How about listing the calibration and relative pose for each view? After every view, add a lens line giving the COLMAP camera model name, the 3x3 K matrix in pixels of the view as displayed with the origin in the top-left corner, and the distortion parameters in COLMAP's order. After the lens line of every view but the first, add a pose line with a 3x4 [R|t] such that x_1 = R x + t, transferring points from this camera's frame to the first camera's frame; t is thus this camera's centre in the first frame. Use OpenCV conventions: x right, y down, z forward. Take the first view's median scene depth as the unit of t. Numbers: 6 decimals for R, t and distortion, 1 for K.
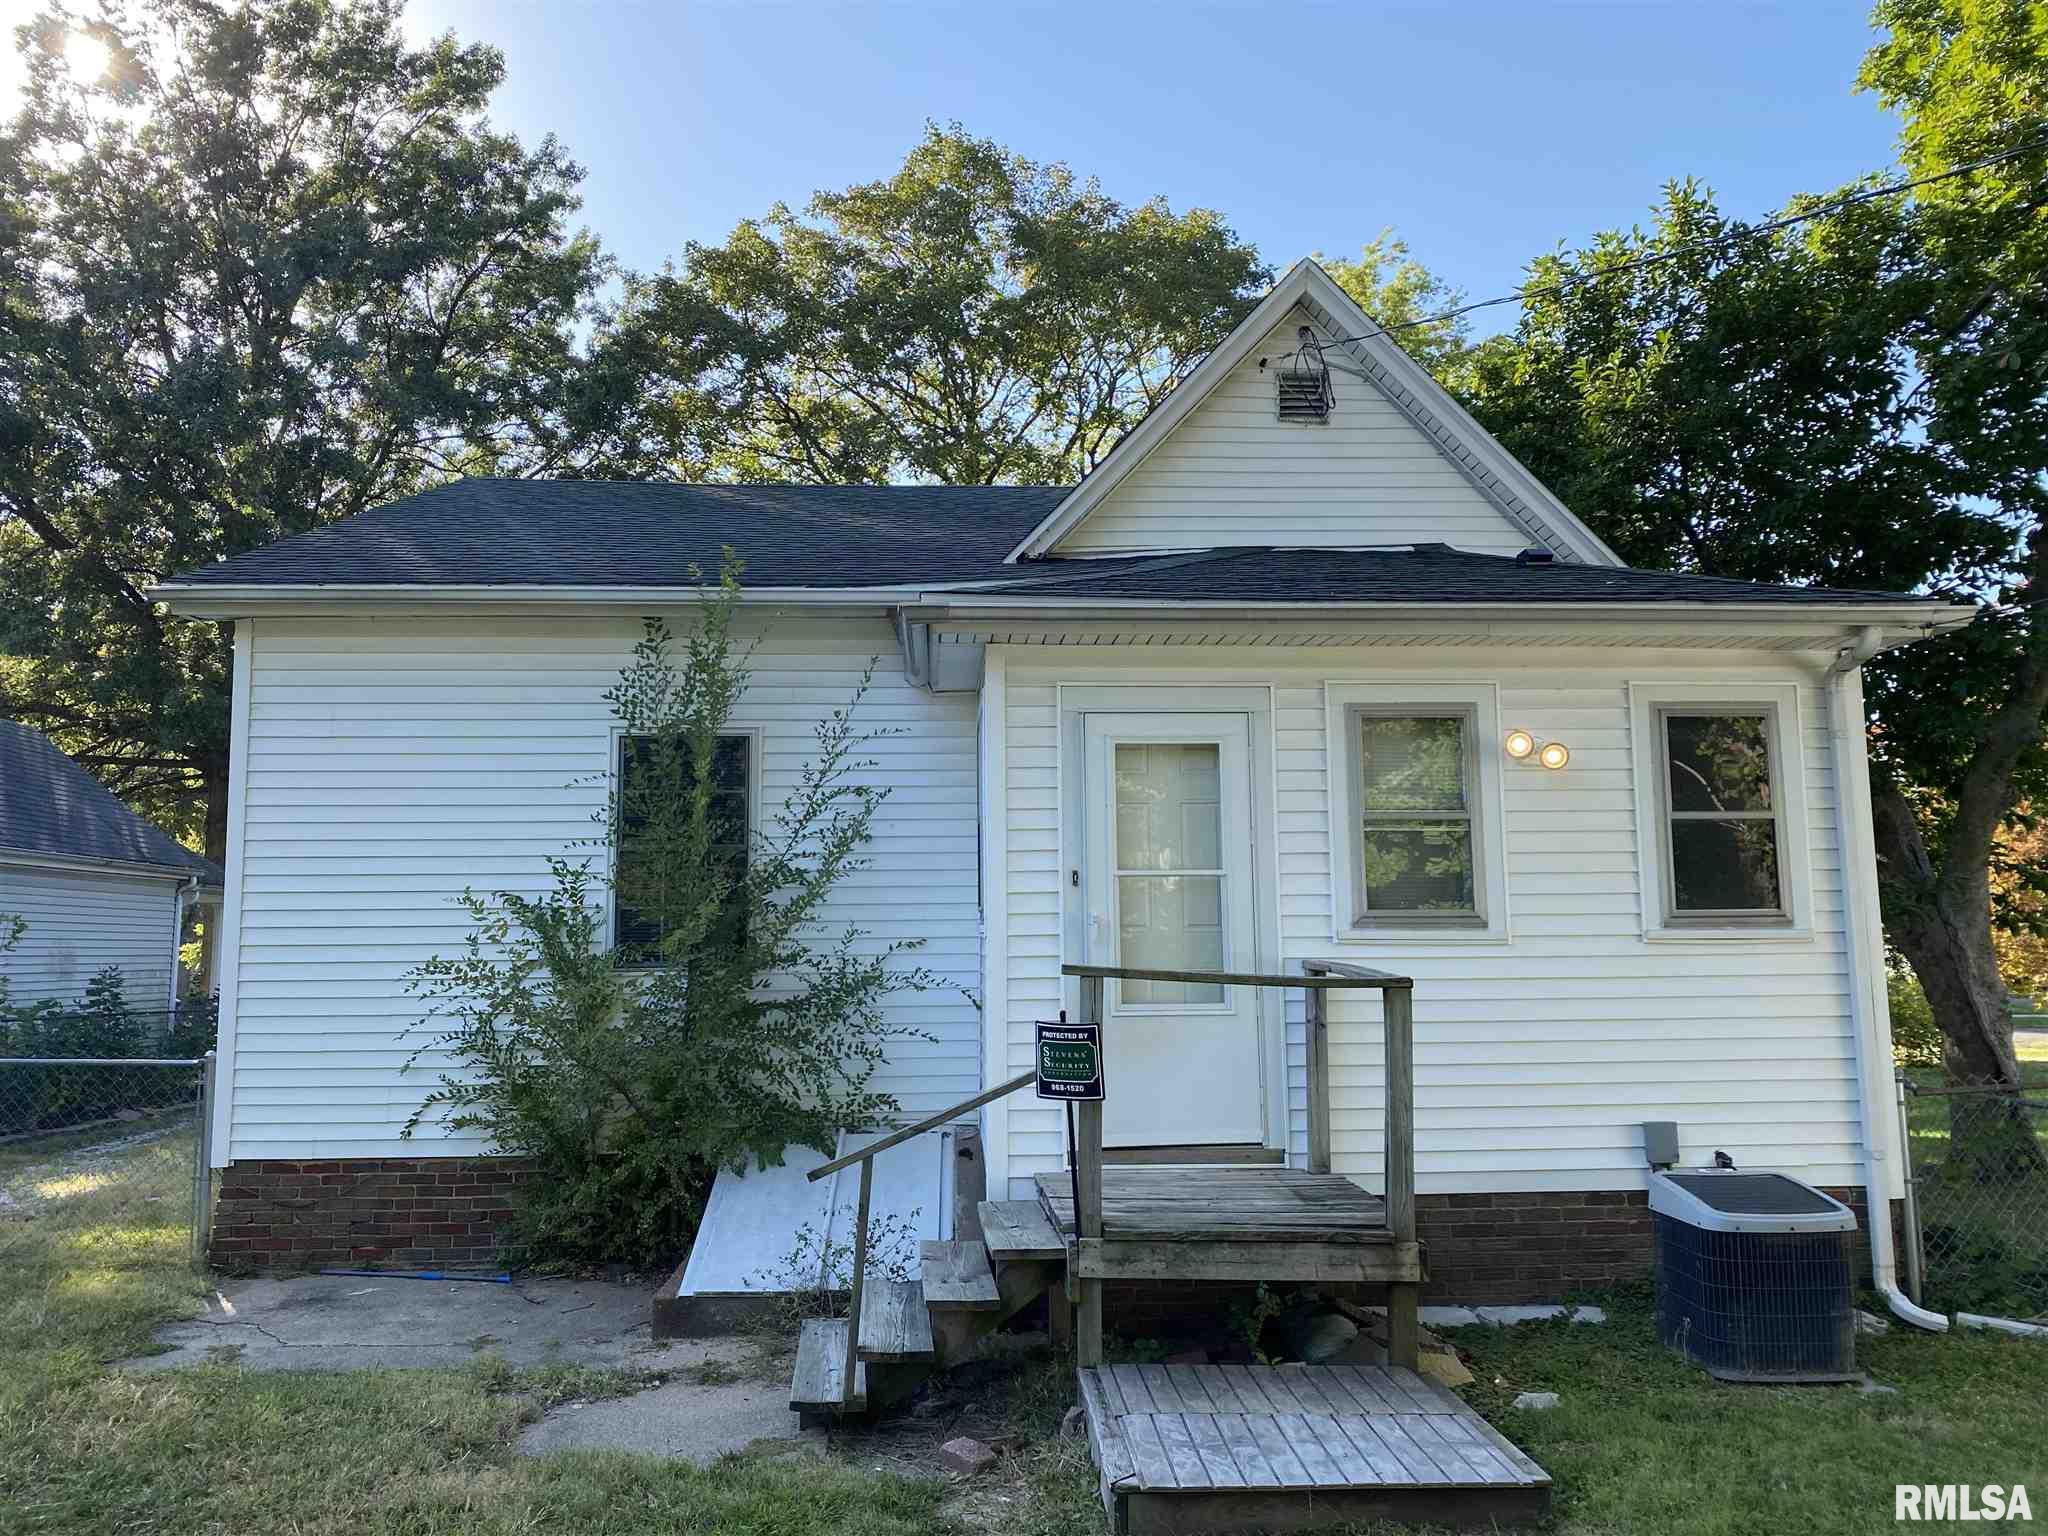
lens RADIAL K [[1540.9, 0, 1024.0], [0, 1540.9, 768.0], [0, 0, 1]] dist [-0.000299, -0.000144]
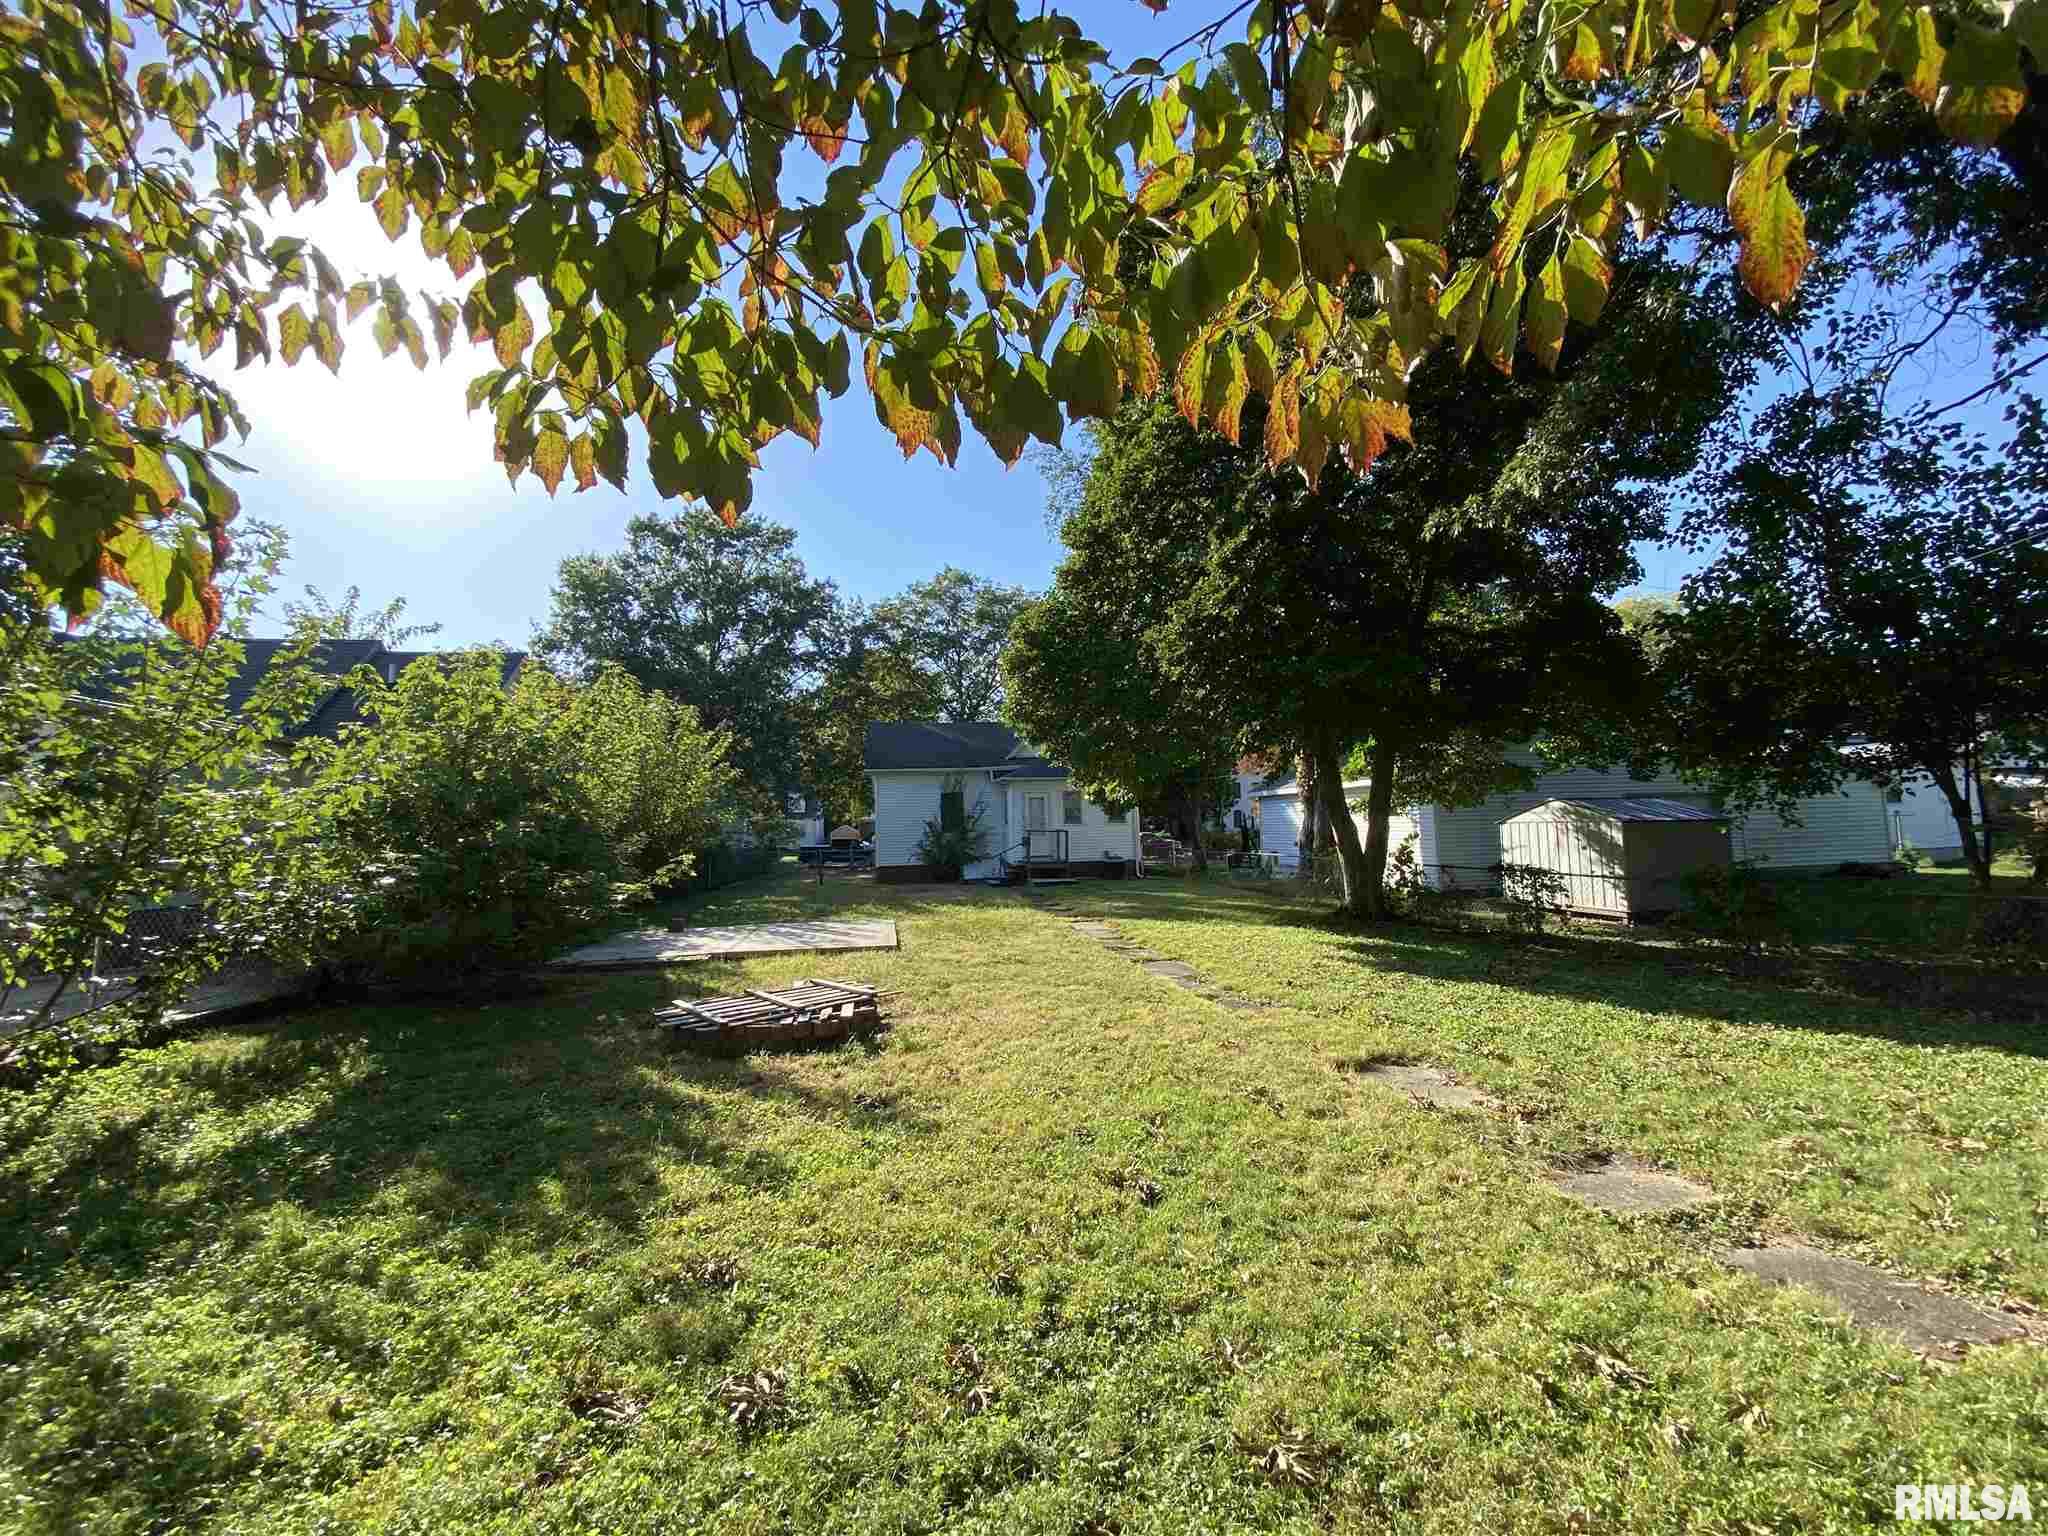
lens RADIAL K [[830.0, 0, 1030.2], [0, 830.0, 767.7], [0, 0, 1]] dist [0.045455, -0.031021]
pose [[0.992671, -0.005922, 0.120707, -0.380568], [0.002373, 0.999561, 0.029524, -0.254512], [-0.120829, -0.029021, 0.992249, -2.628571]]
